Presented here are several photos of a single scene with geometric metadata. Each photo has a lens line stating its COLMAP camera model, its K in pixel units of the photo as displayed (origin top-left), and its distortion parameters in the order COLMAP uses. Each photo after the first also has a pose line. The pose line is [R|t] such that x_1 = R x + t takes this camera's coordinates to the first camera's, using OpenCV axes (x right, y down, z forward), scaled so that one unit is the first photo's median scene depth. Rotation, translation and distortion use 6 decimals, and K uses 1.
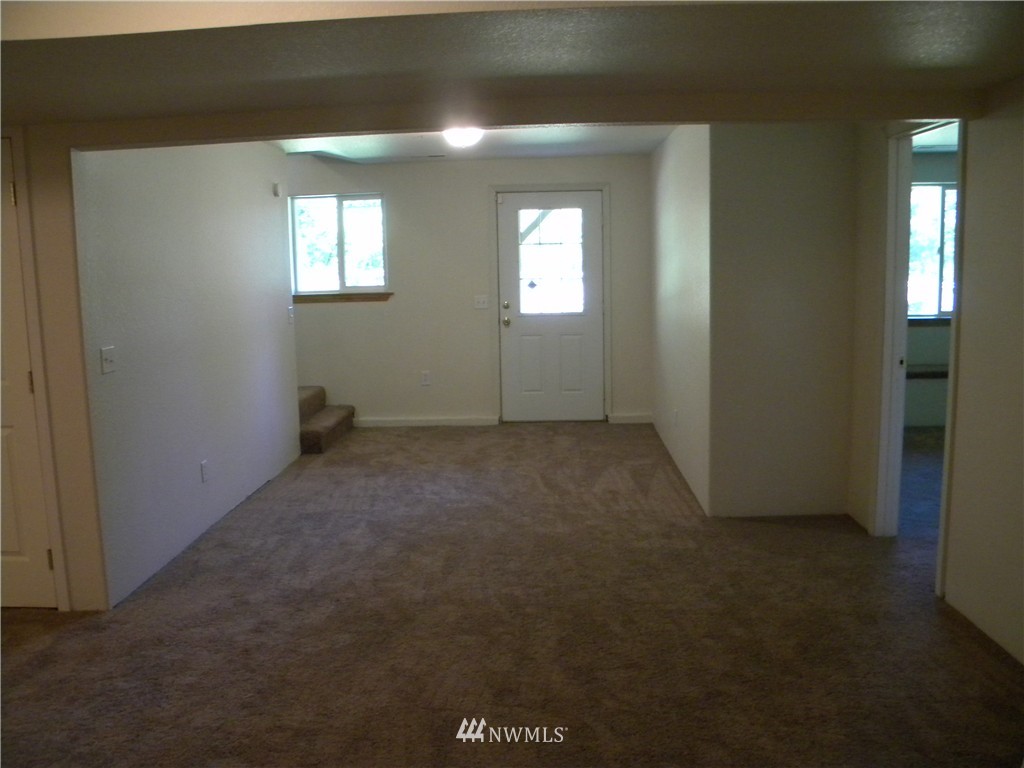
lens RADIAL K [[869.5, 0, 503.7], [0, 869.5, 380.9], [0, 0, 1]] dist [-0.152234, 0.121020]
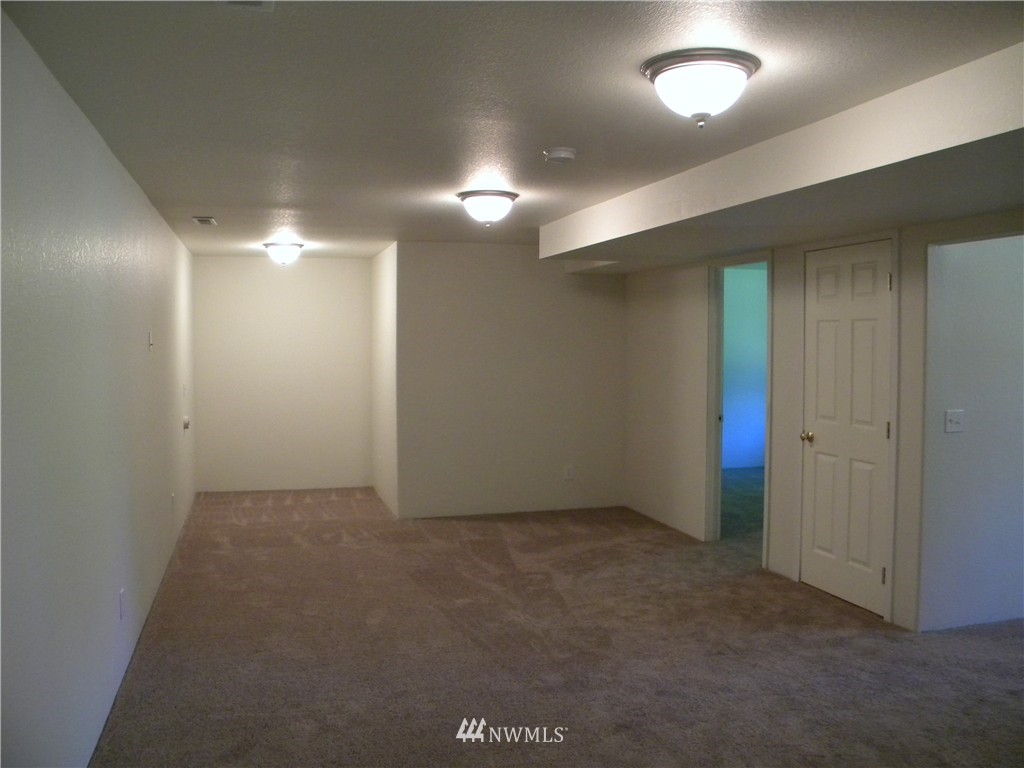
lens RADIAL K [[869.5, 0, 503.7], [0, 869.5, 380.9], [0, 0, 1]] dist [-0.152234, 0.121020]
pose [[0.331607, 0.070147, -0.940806, 0.430601], [-0.148091, 0.988739, 0.021523, -0.013275], [0.931722, 0.132188, 0.338261, 0.026906]]
